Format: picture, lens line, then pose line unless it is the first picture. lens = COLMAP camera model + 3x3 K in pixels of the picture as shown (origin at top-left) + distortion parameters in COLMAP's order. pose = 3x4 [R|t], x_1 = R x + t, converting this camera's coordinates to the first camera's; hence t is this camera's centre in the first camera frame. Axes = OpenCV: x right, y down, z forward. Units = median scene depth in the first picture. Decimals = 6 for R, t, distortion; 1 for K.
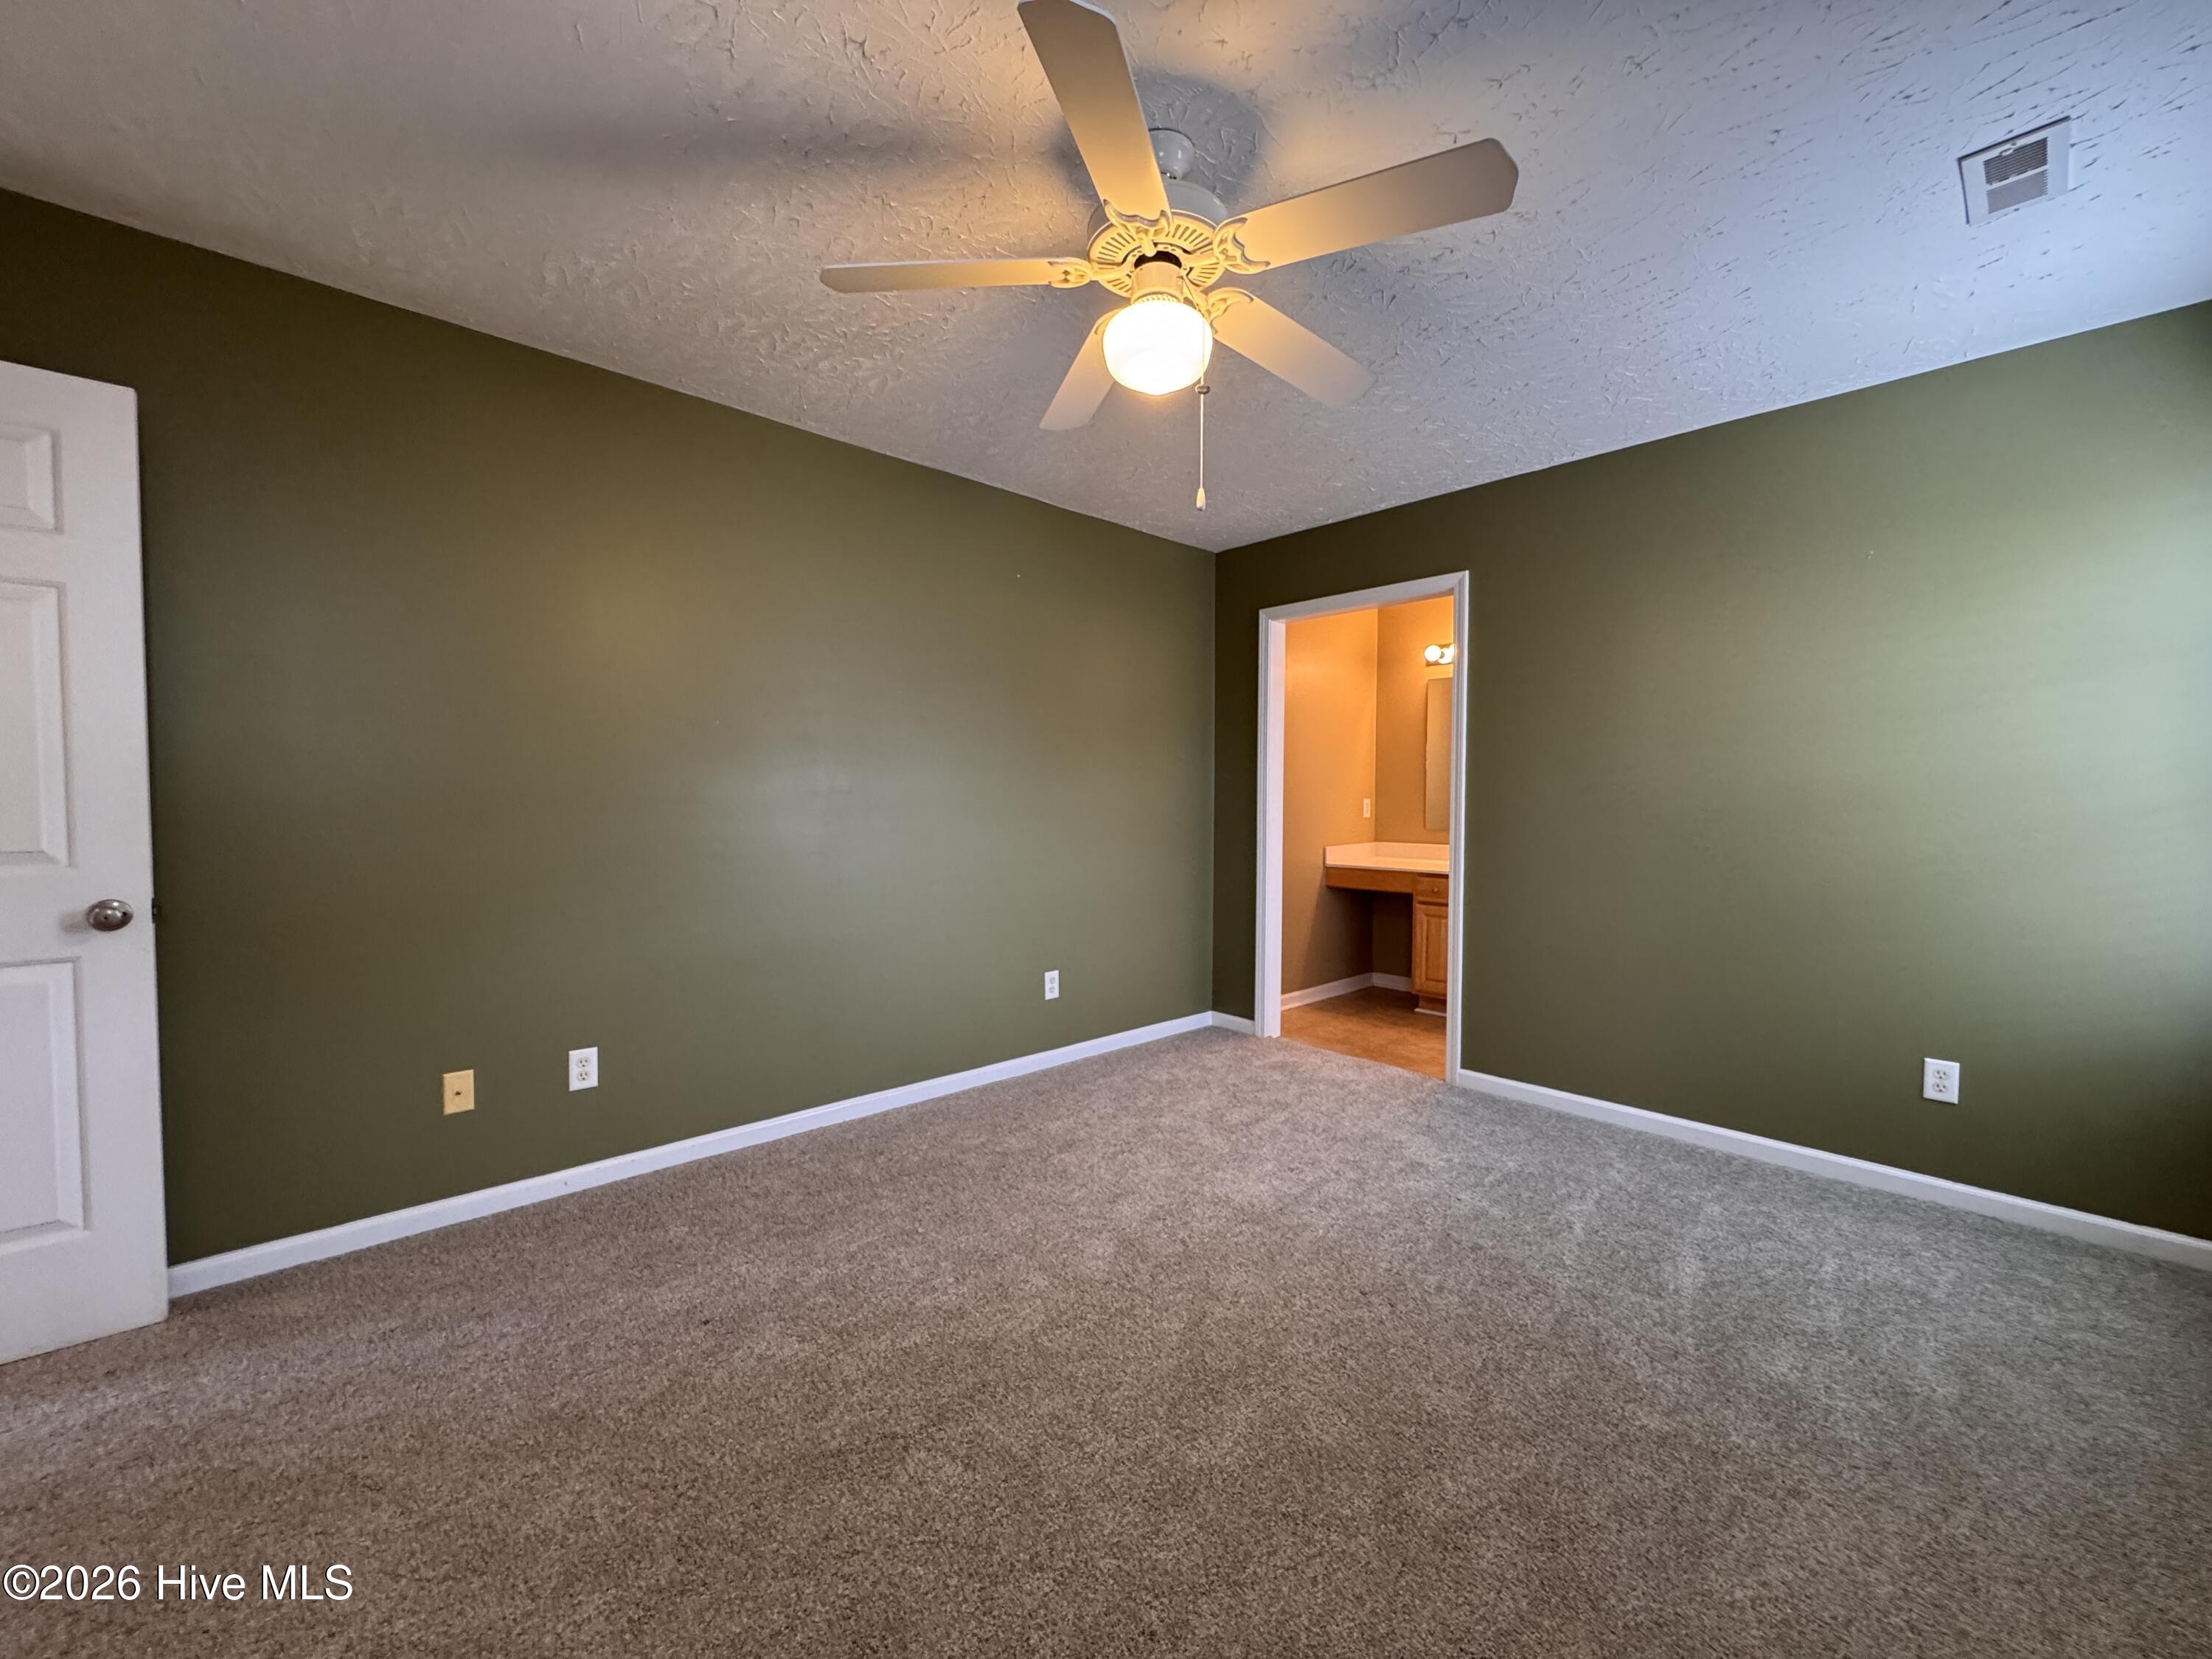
lens RADIAL K [[887.0, 0, 1104.6], [0, 887.0, 828.7], [0, 0, 1]] dist [-0.002999, 0.000933]
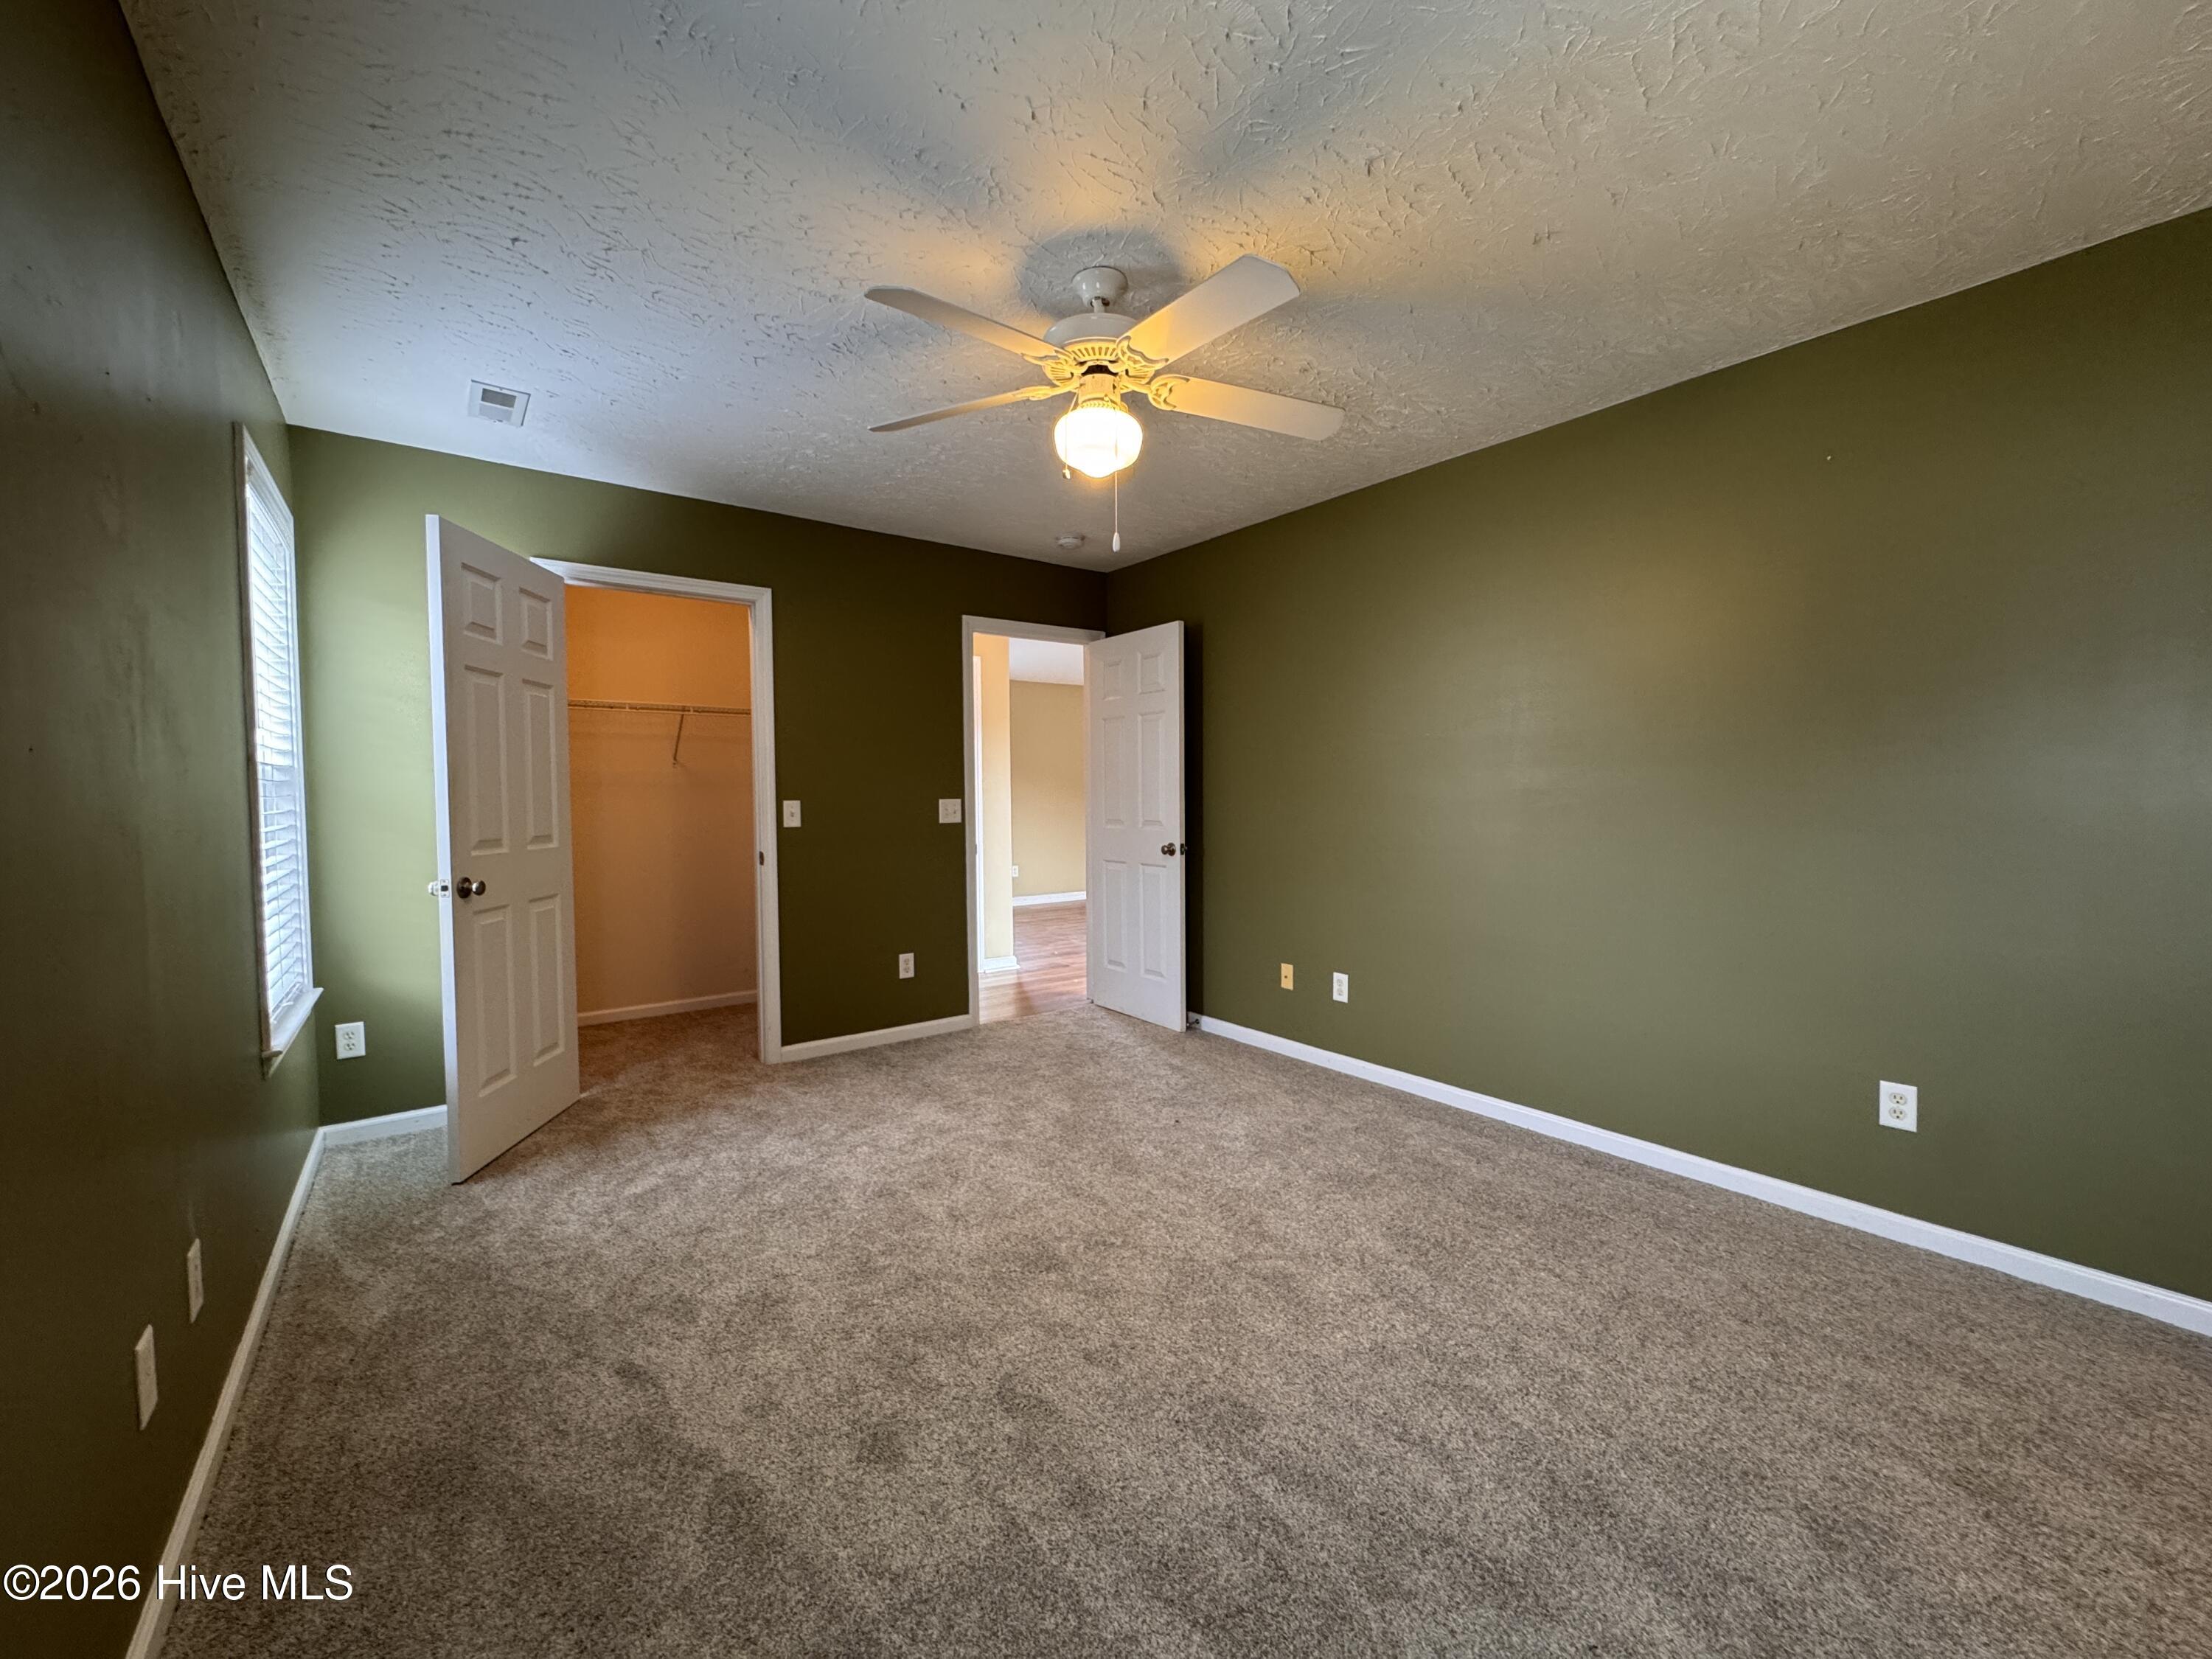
lens RADIAL K [[887.0, 0, 1104.5], [0, 887.0, 832.2], [0, 0, 1]] dist [-0.002999, 0.000933]
pose [[-0.108937, 0.040174, -0.993237, 0.862672], [-0.029303, 0.998619, 0.043606, -0.030733], [0.993617, 0.033855, -0.107609, 0.760477]]
